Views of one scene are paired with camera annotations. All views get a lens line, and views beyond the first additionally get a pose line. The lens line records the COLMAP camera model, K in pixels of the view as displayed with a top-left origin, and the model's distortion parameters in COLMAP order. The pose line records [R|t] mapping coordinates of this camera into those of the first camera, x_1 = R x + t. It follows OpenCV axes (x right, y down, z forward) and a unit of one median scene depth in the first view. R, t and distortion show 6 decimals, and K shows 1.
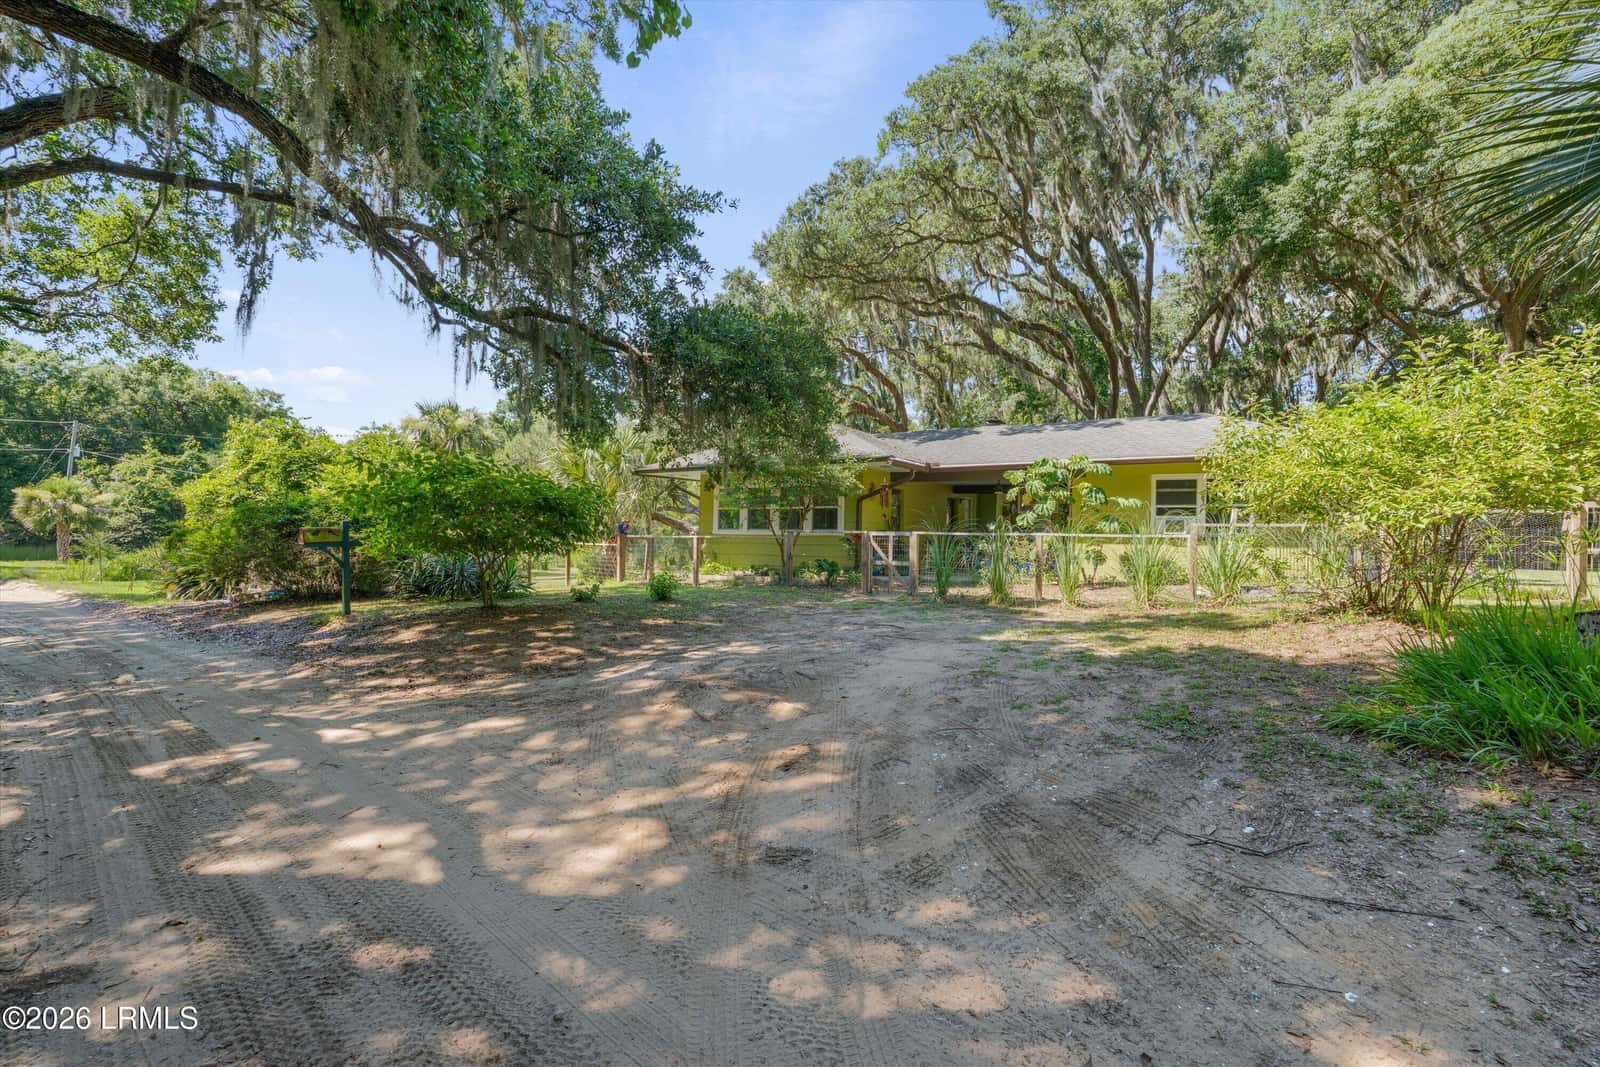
lens RADIAL K [[704.4, 0, 800.0], [0, 704.4, 533.5], [0, 0, 1]] dist [0.000554, -0.000188]
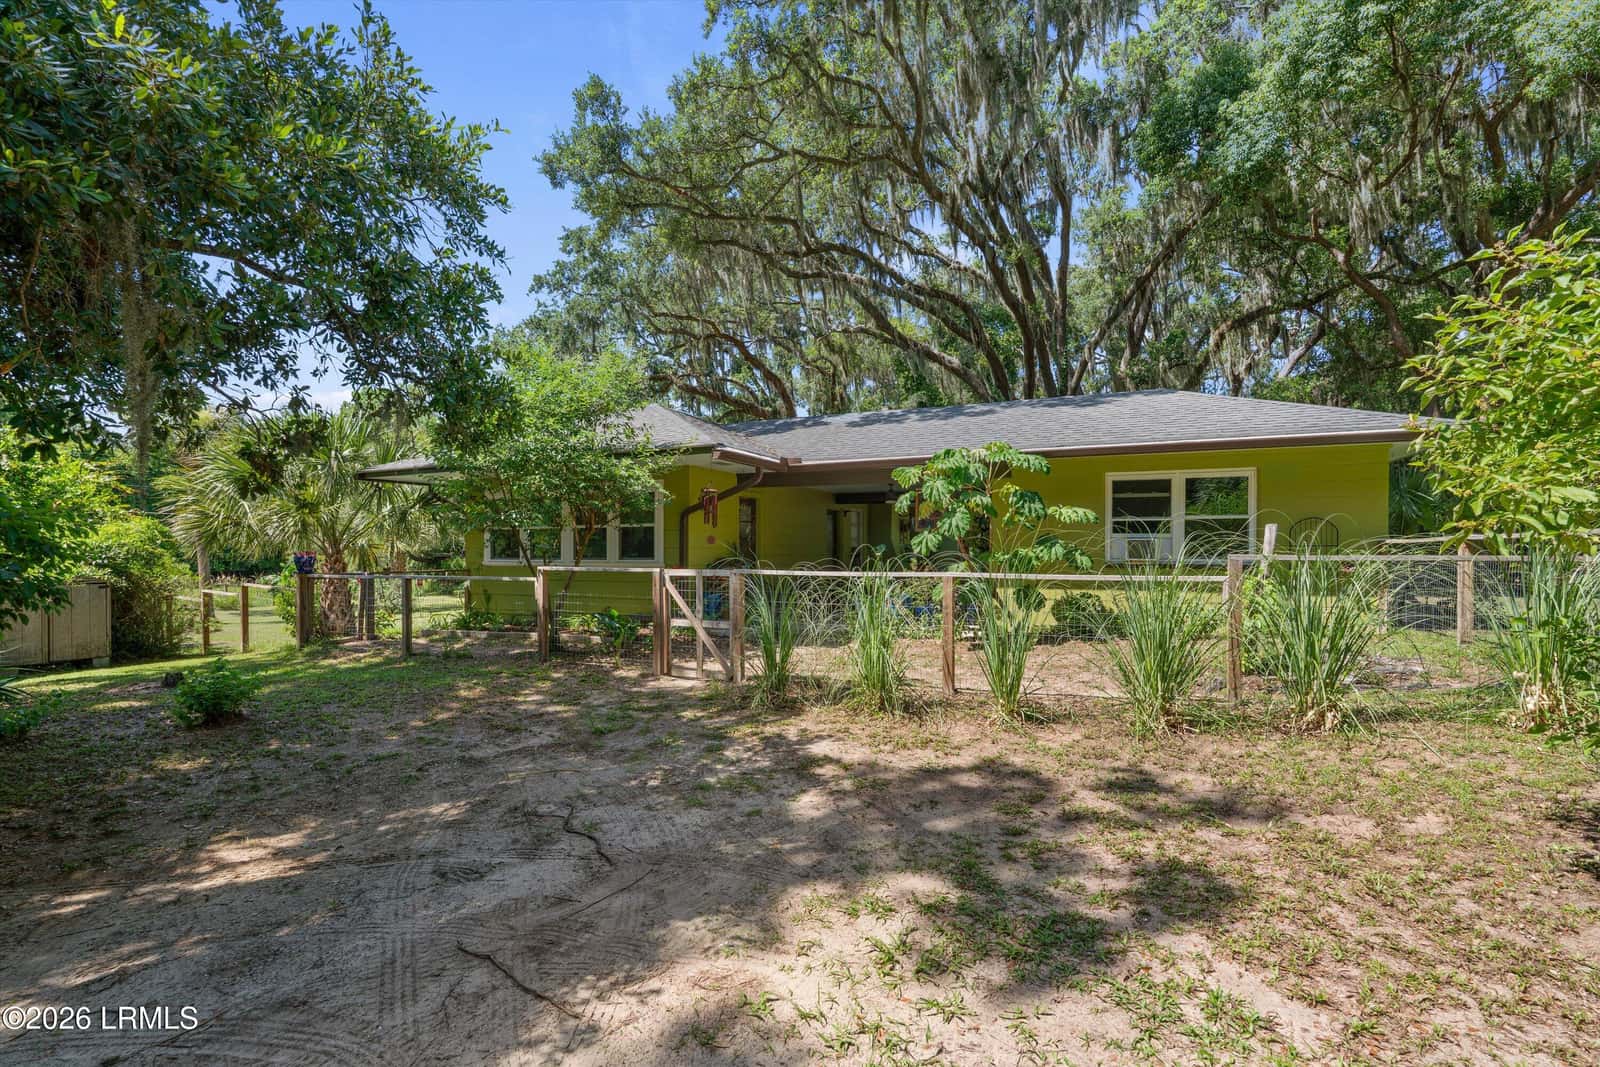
lens RADIAL K [[777.6, 0, 800.0], [0, 777.6, 533.5], [0, 0, 1]] dist [0.002480, 0.000528]
pose [[0.989635, -0.013126, 0.143006, 0.104253], [0.016232, 0.999657, -0.020573, -0.014832], [-0.142687, 0.022681, 0.989508, 0.305553]]
